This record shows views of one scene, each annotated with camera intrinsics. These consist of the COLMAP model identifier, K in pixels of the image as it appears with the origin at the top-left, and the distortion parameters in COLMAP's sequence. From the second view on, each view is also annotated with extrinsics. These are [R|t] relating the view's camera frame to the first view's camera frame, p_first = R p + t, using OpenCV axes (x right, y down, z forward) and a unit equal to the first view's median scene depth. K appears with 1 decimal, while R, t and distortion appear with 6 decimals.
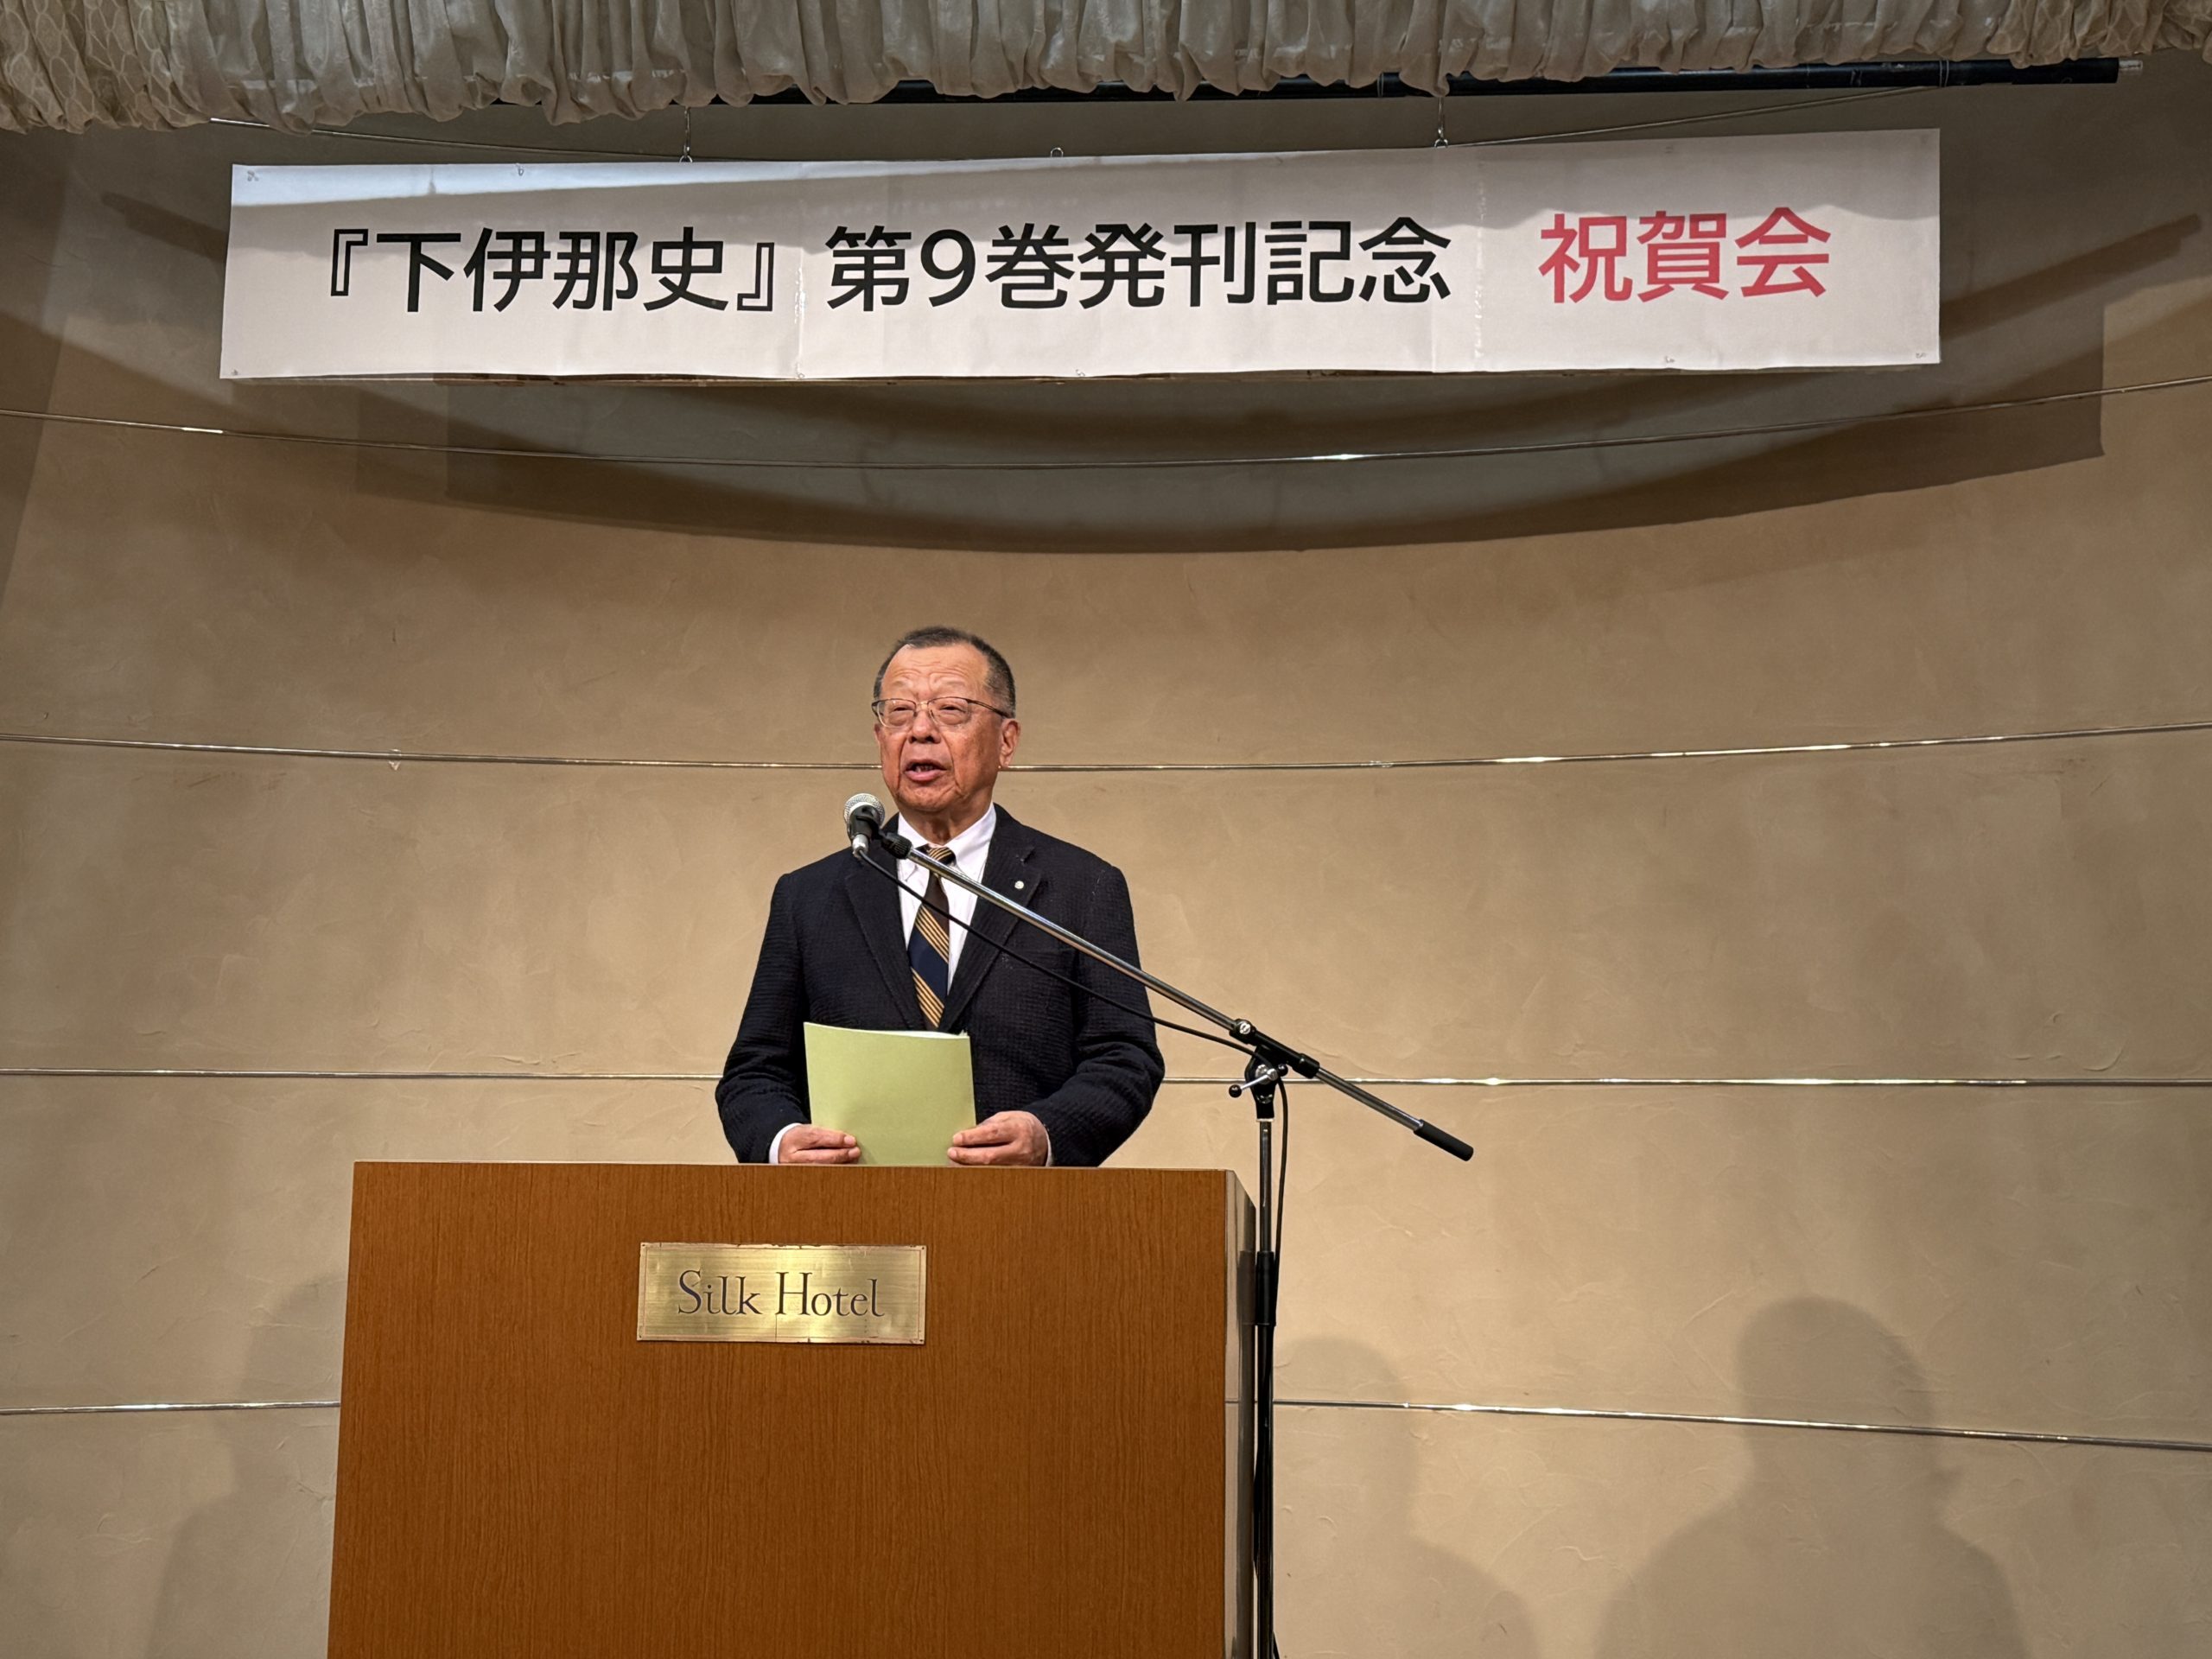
lens RADIAL K [[2884.1, 0, 1108.0], [0, 2884.1, 823.7], [0, 0, 1]] dist [0.098862, 0.000000]
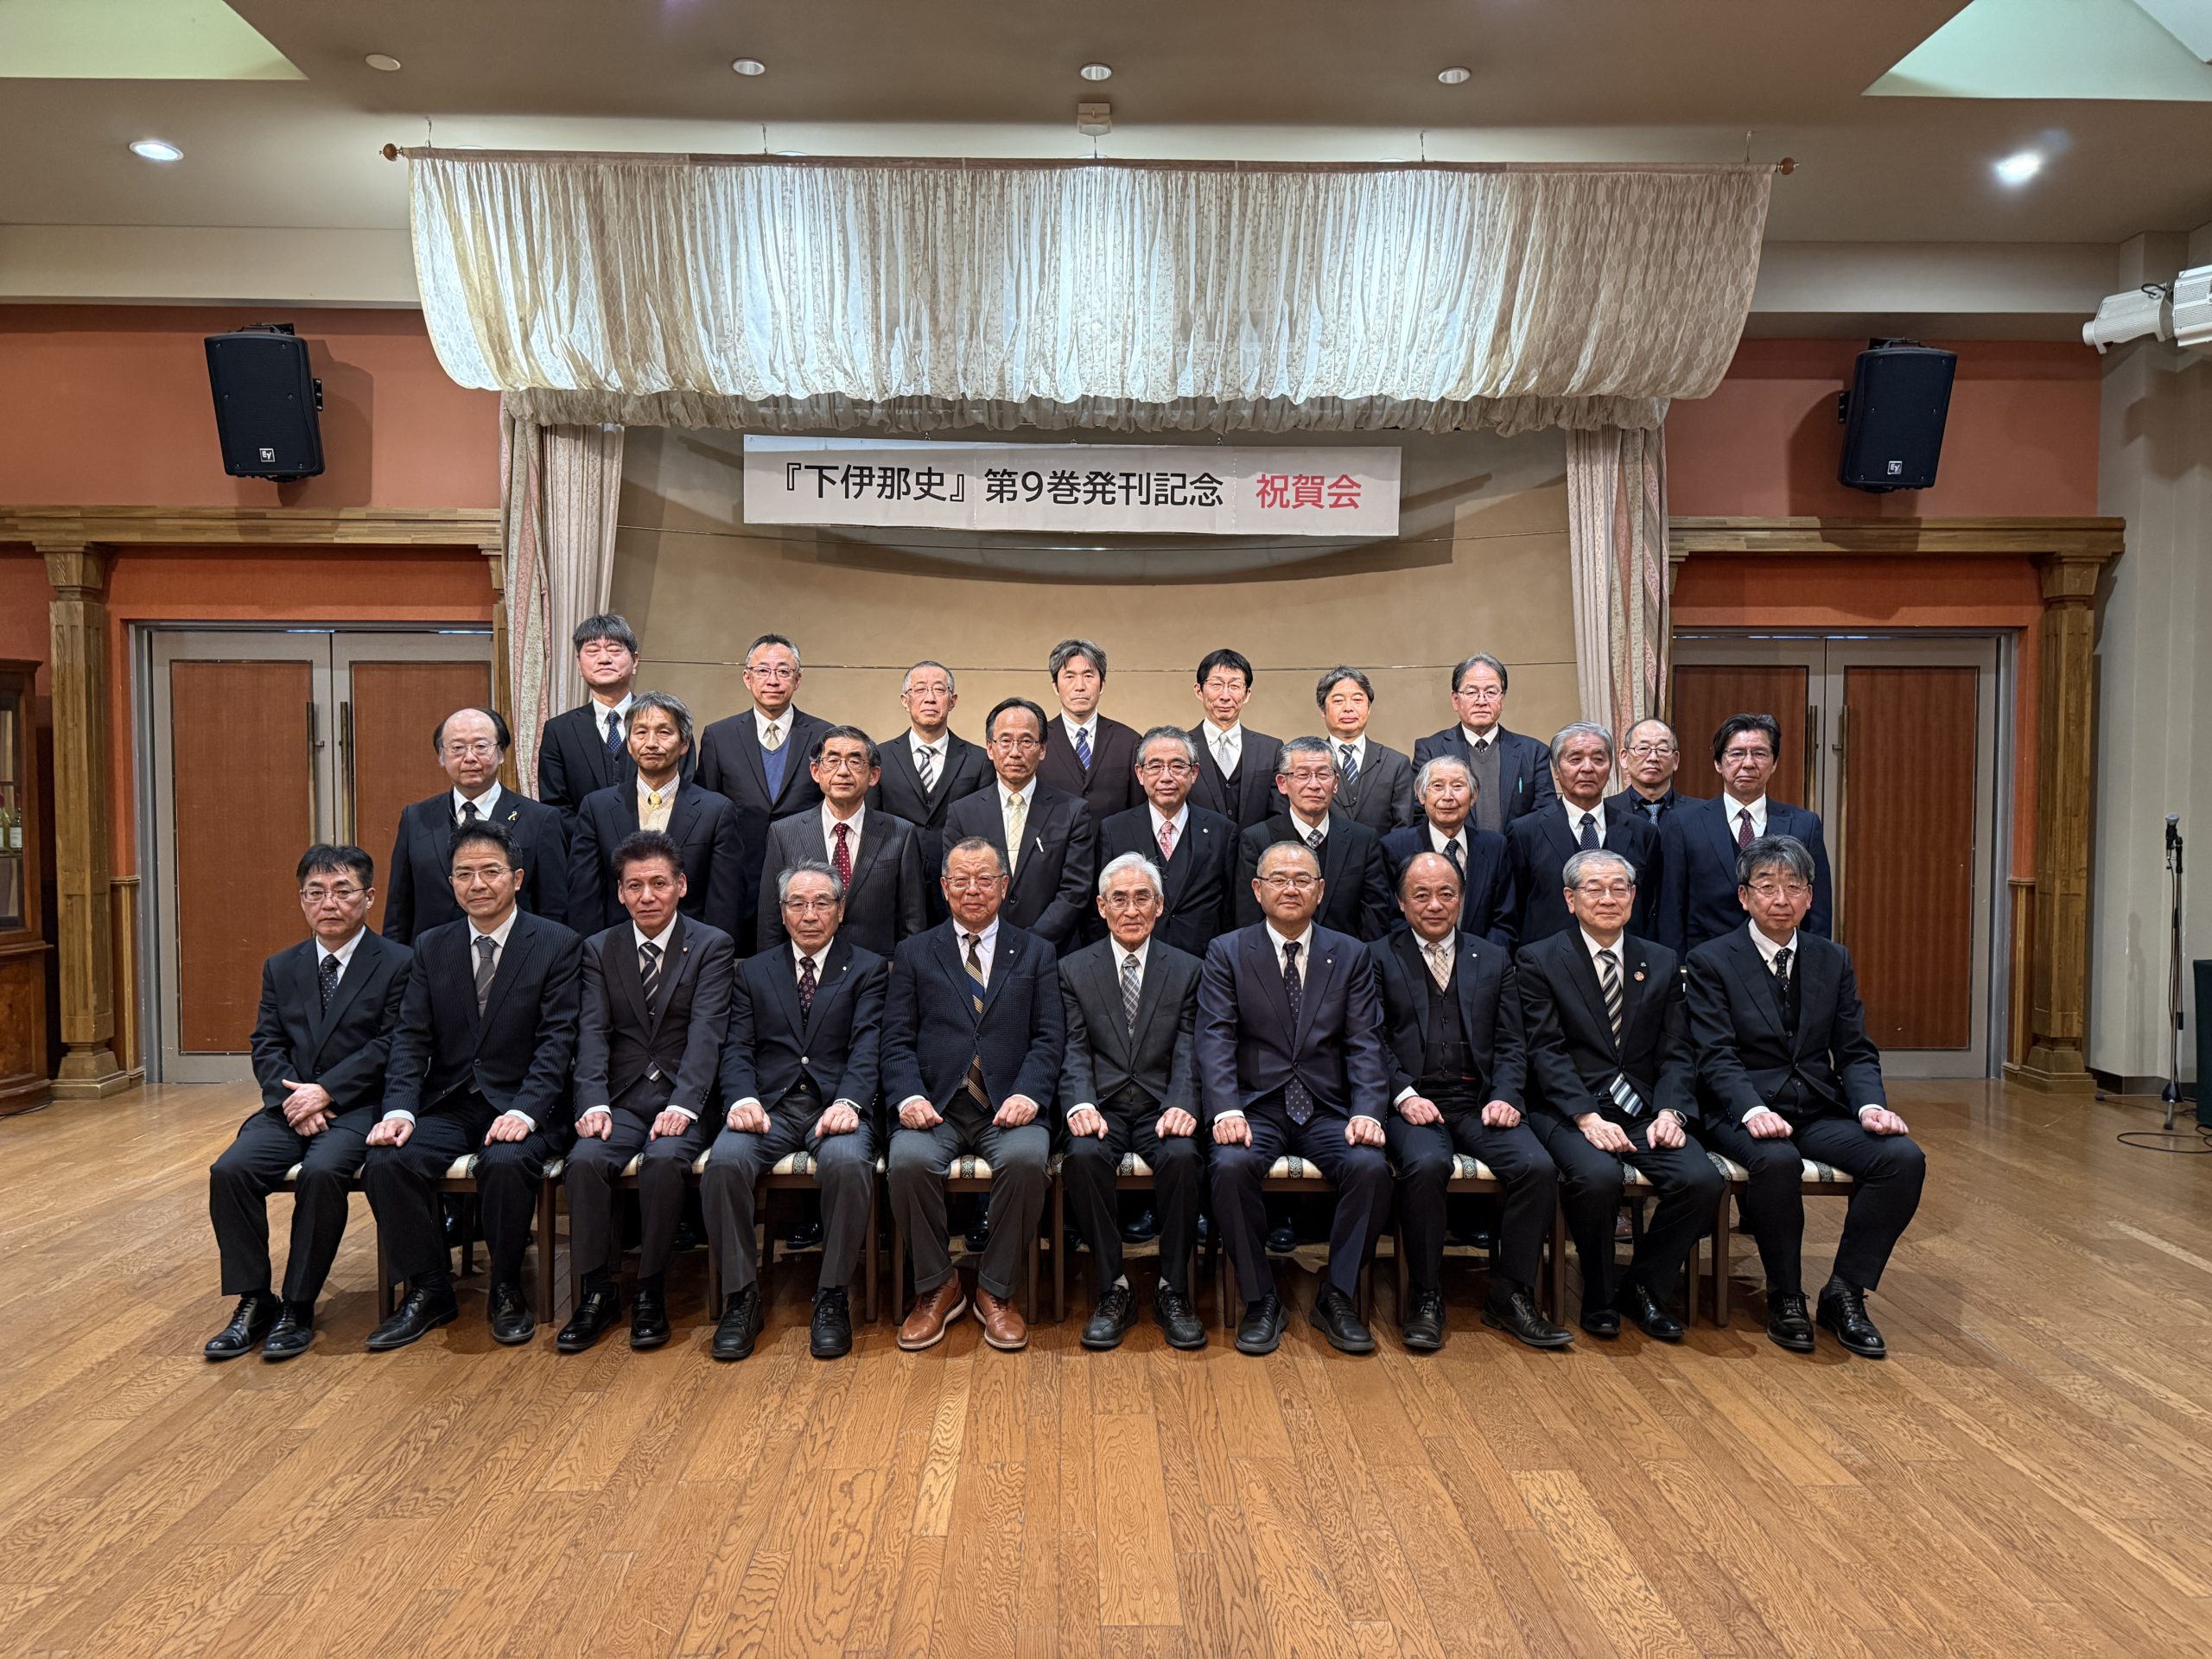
lens RADIAL K [[1546.1, 0, 1103.9], [0, 1546.1, 833.1], [0, 0, 1]] dist [0.001891, 0.000103]
pose [[0.992632, -0.007272, 0.120949, -0.161554], [-0.011752, 0.987712, 0.155840, -0.101553], [-0.120596, -0.156113, 0.980350, -0.420195]]
